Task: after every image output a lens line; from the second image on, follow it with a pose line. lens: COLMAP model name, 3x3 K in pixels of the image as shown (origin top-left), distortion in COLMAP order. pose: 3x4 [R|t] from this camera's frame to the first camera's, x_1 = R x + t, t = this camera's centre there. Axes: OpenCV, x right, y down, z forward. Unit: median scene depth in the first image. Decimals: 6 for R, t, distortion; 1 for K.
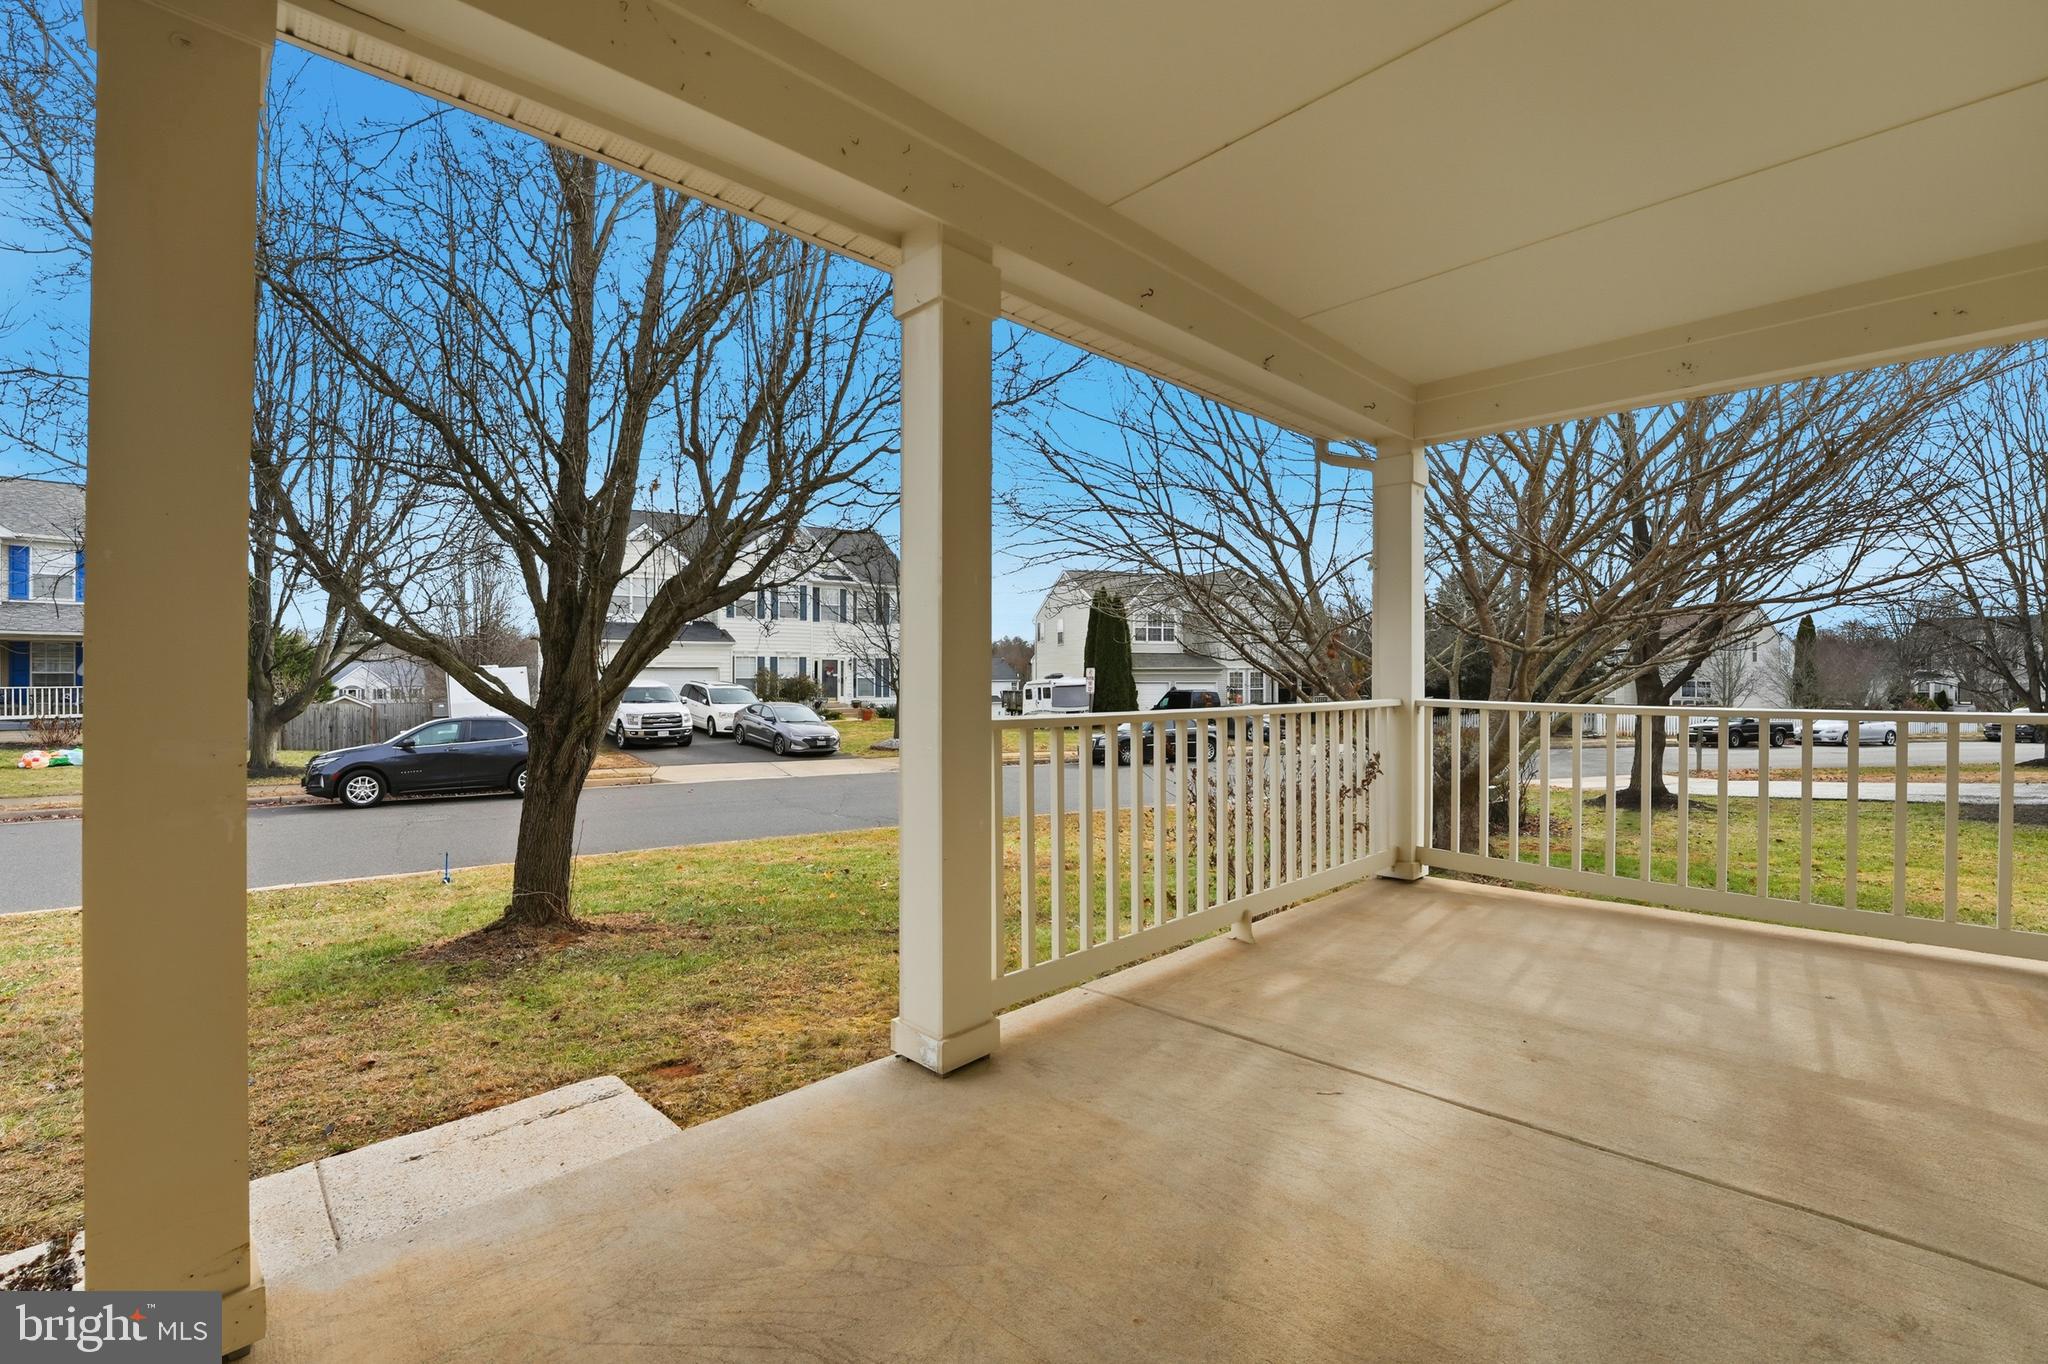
lens RADIAL K [[911.1, 0, 1014.4], [0, 911.1, 682.4], [0, 0, 1]] dist [-0.004718, -0.000174]
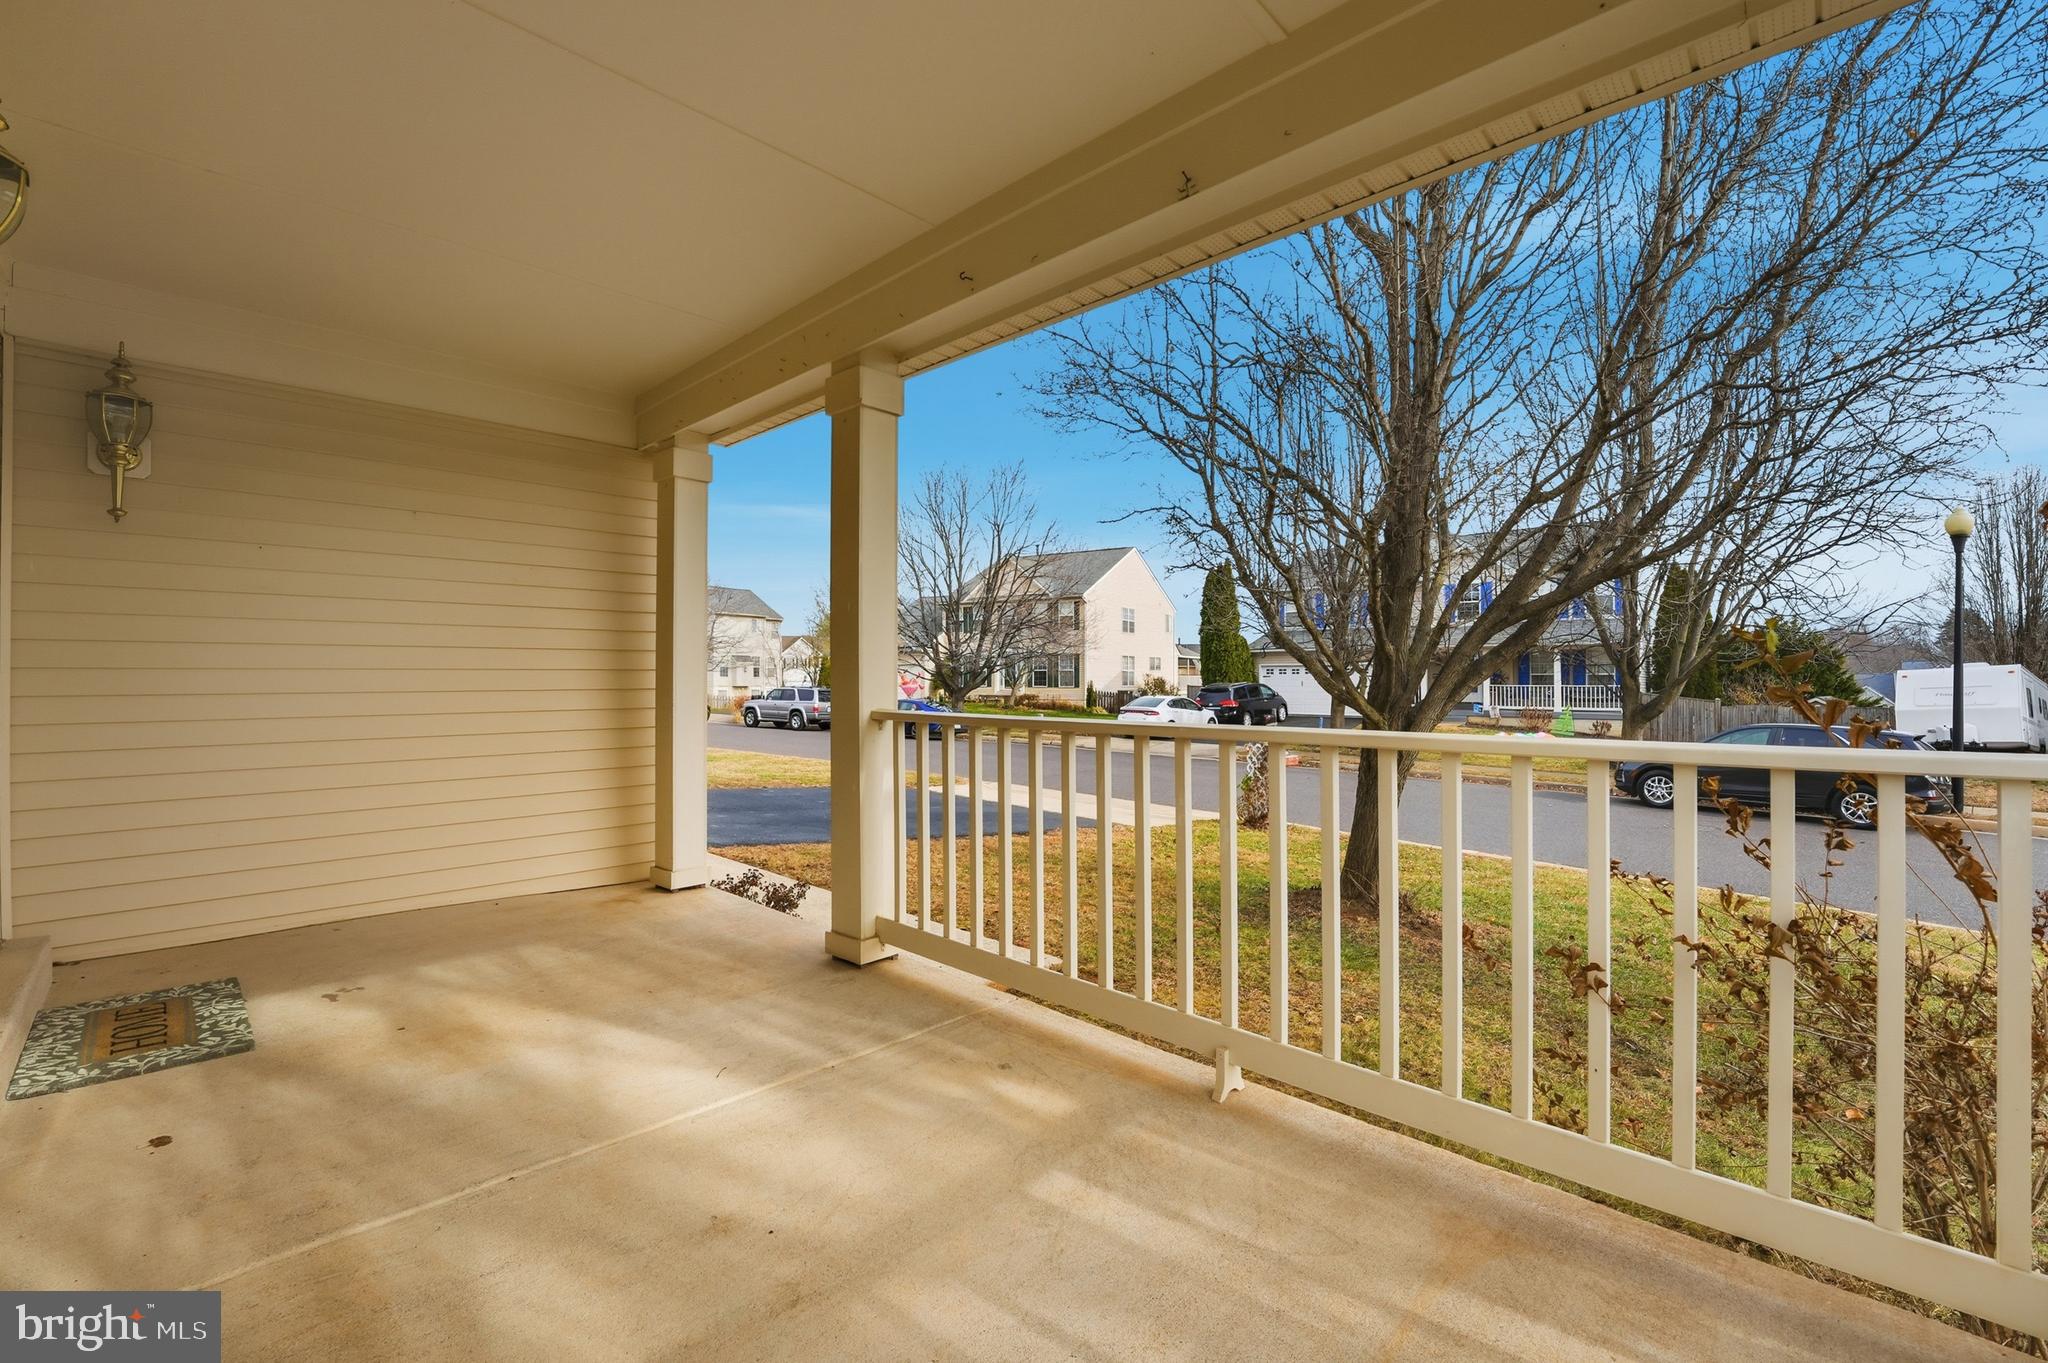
lens RADIAL K [[911.1, 0, 1014.4], [0, 911.1, 681.9], [0, 0, 1]] dist [-0.004718, -0.000174]
pose [[-0.029271, 0.001774, -0.999570, 1.011282], [-0.003527, 0.999992, 0.001878, -0.004419], [0.999565, 0.003580, -0.029265, 0.990558]]
